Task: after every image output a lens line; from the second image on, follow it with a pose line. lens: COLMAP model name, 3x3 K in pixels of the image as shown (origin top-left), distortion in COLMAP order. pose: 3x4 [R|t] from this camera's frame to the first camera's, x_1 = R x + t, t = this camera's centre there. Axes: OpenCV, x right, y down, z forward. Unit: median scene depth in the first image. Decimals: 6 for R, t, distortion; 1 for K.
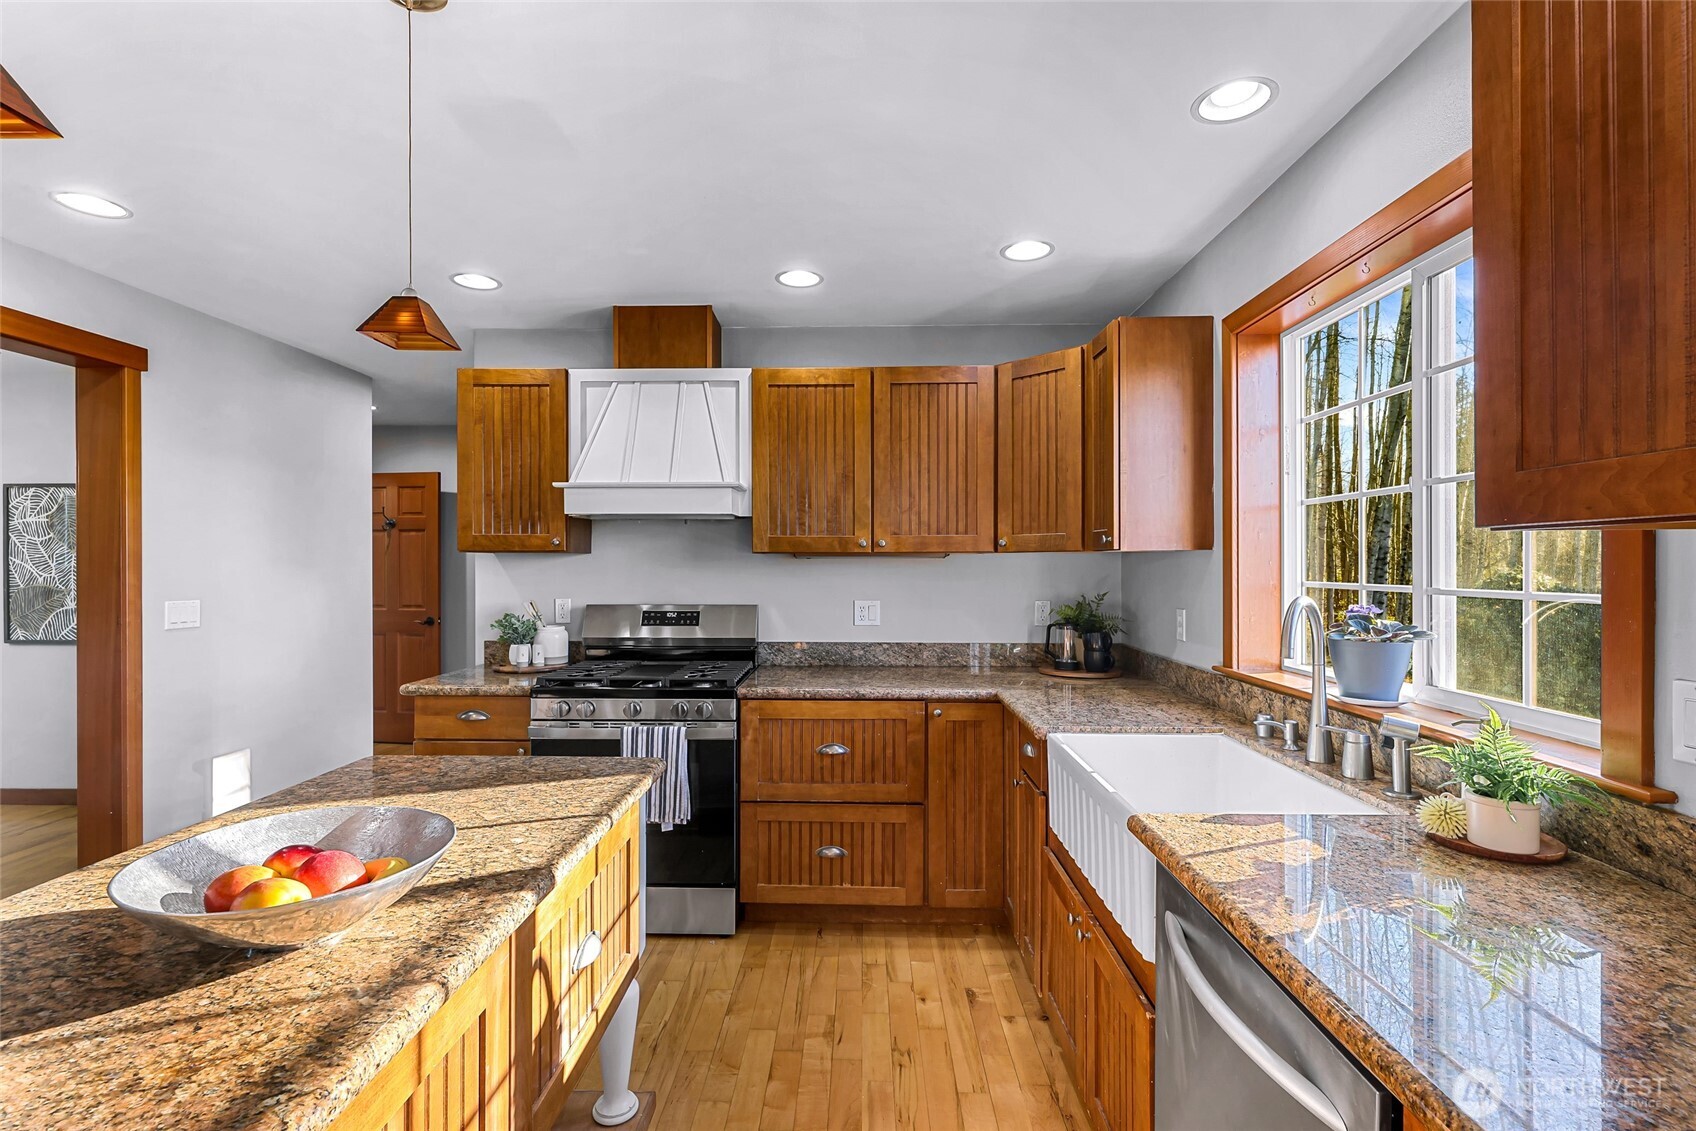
lens RADIAL K [[753.8, 0, 847.6], [0, 753.8, 567.6], [0, 0, 1]] dist [0.000668, 0.000079]
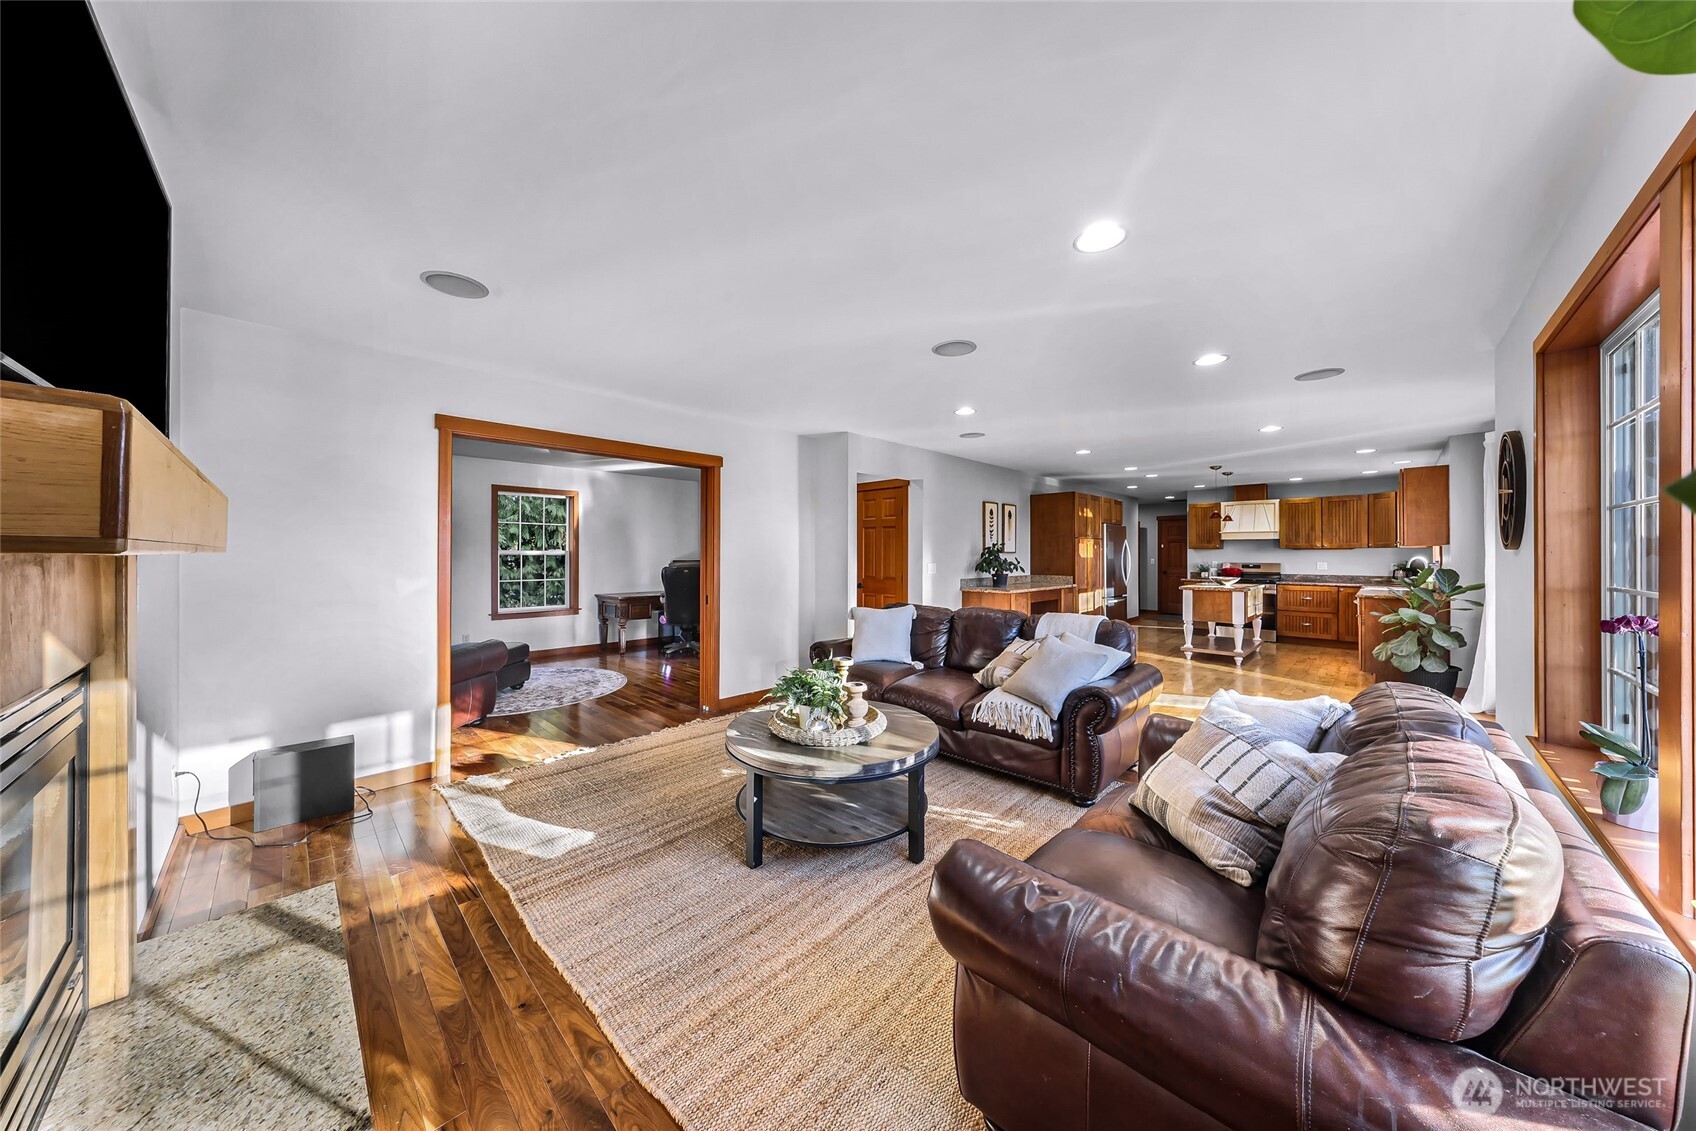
lens RADIAL K [[546.7, 0, 849.7], [0, 546.7, 558.8], [0, 0, 1]] dist [-0.000724, -0.000017]
pose [[0.744079, 0.003959, -0.668080, 0.099054], [-0.000173, 0.999984, 0.005734, 0.015449], [0.668092, -0.004151, 0.744067, -2.466774]]
